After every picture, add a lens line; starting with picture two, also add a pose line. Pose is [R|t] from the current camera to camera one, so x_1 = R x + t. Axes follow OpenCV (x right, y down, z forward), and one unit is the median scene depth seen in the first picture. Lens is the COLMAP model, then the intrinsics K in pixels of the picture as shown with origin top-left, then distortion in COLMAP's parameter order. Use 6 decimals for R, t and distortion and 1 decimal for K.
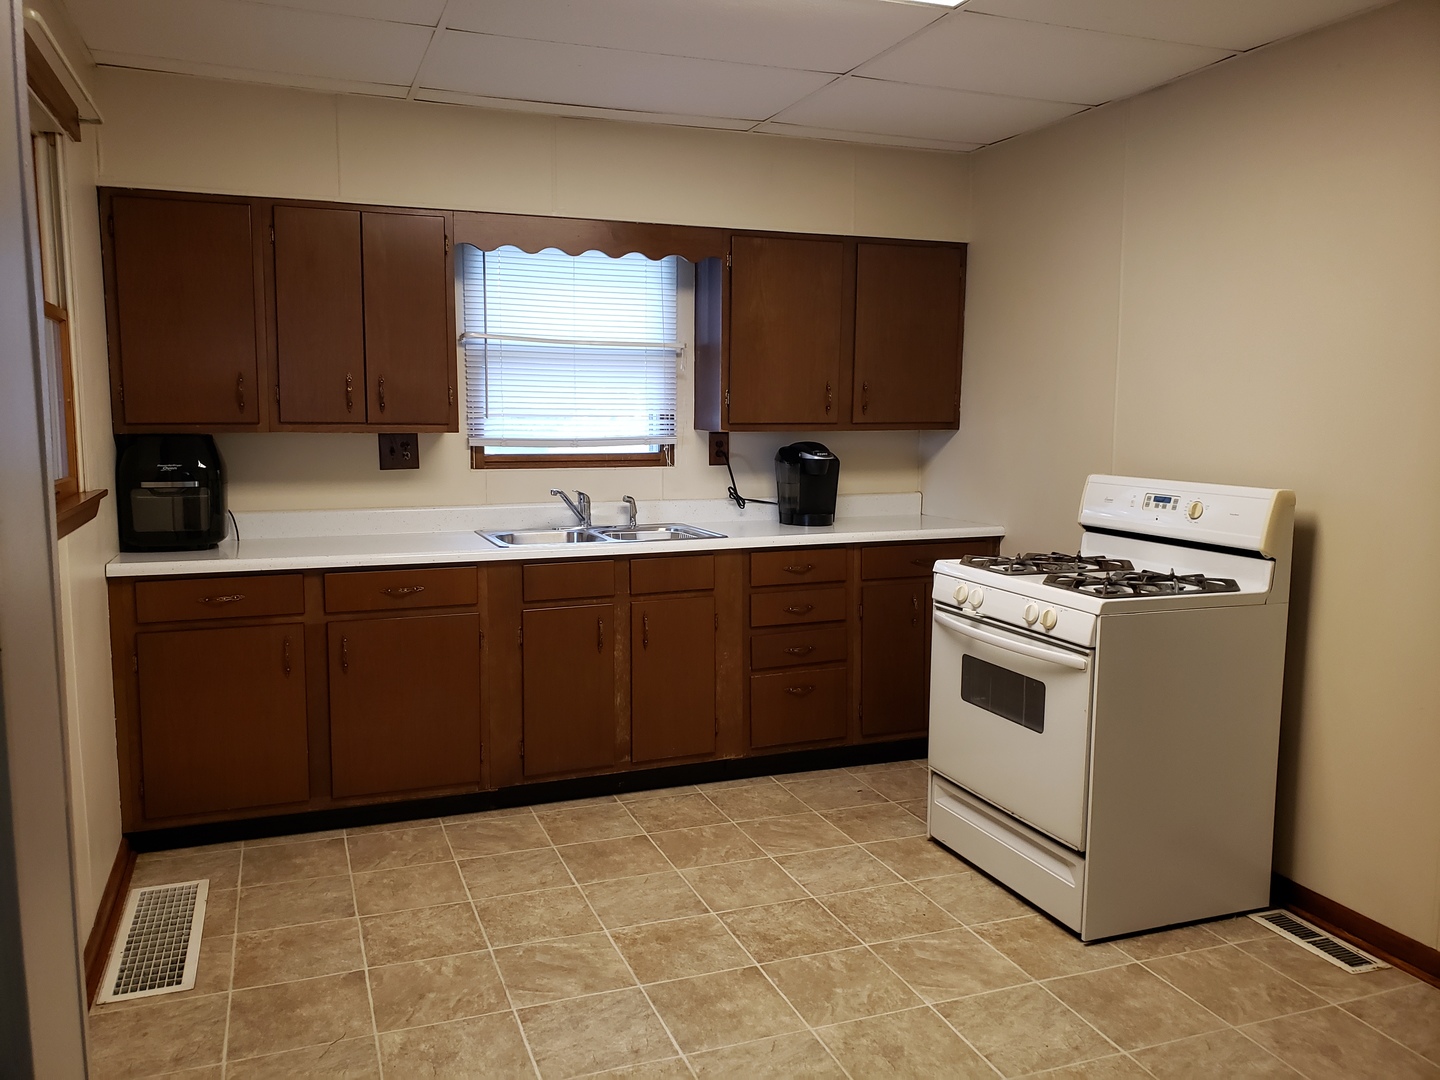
lens RADIAL K [[1133.7, 0, 715.2], [0, 1133.7, 543.7], [0, 0, 1]] dist [0.048802, 0.015795]
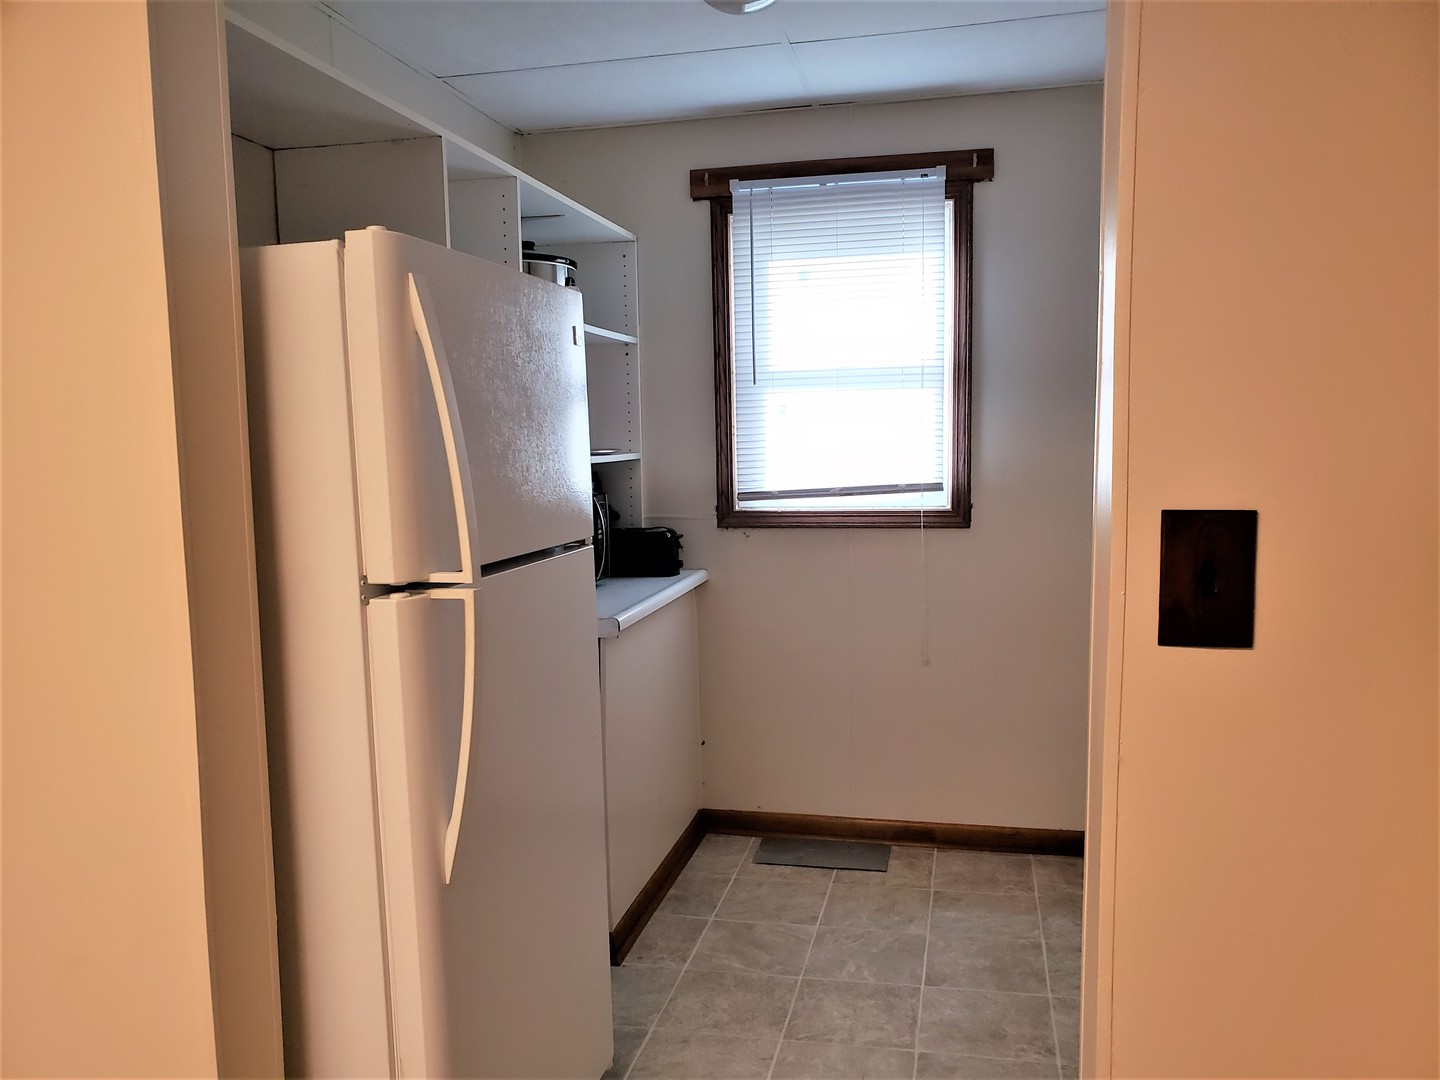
lens RADIAL K [[1133.7, 0, 720.4], [0, 1133.7, 534.5], [0, 0, 1]] dist [0.048802, 0.015795]
pose [[-0.829852, -0.028995, 0.557230, -0.623729], [0.094078, 0.977082, 0.190945, -0.197570], [-0.549996, 0.210879, -0.808105, 1.614924]]
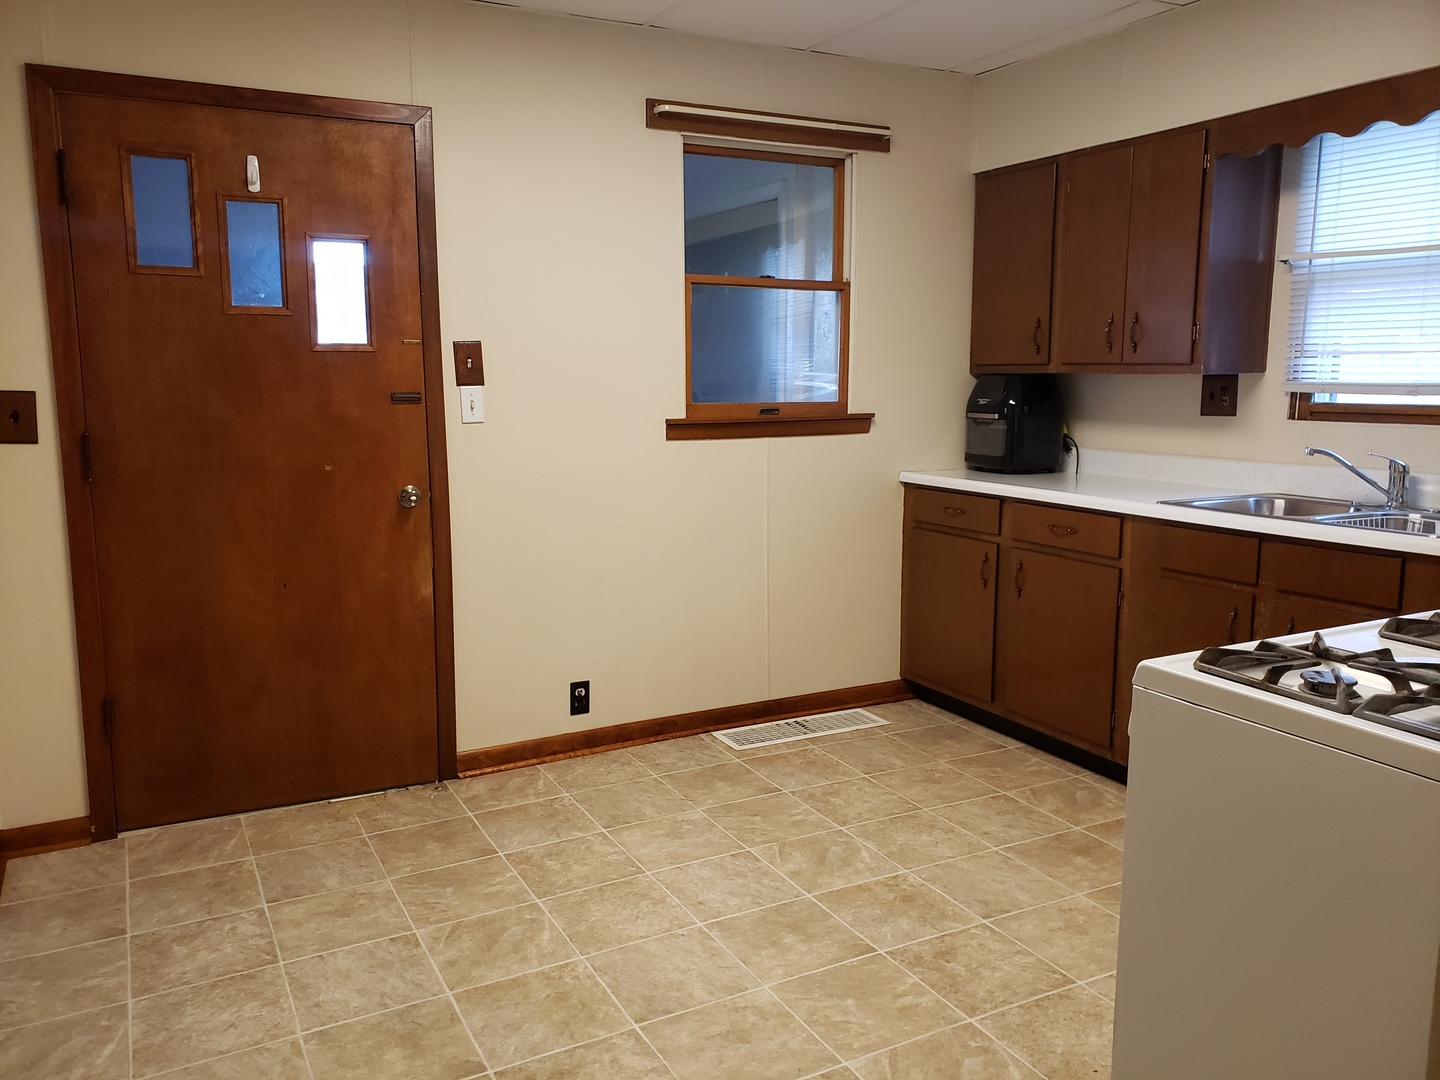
lens RADIAL K [[1133.7, 0, 713.9], [0, 1133.7, 546.6], [0, 0, 1]] dist [0.048802, 0.015795]
pose [[0.120994, 0.148208, -0.981527, 0.774119], [-0.124337, 0.983267, 0.133144, -0.045160], [0.984835, 0.105930, 0.137397, 0.639827]]
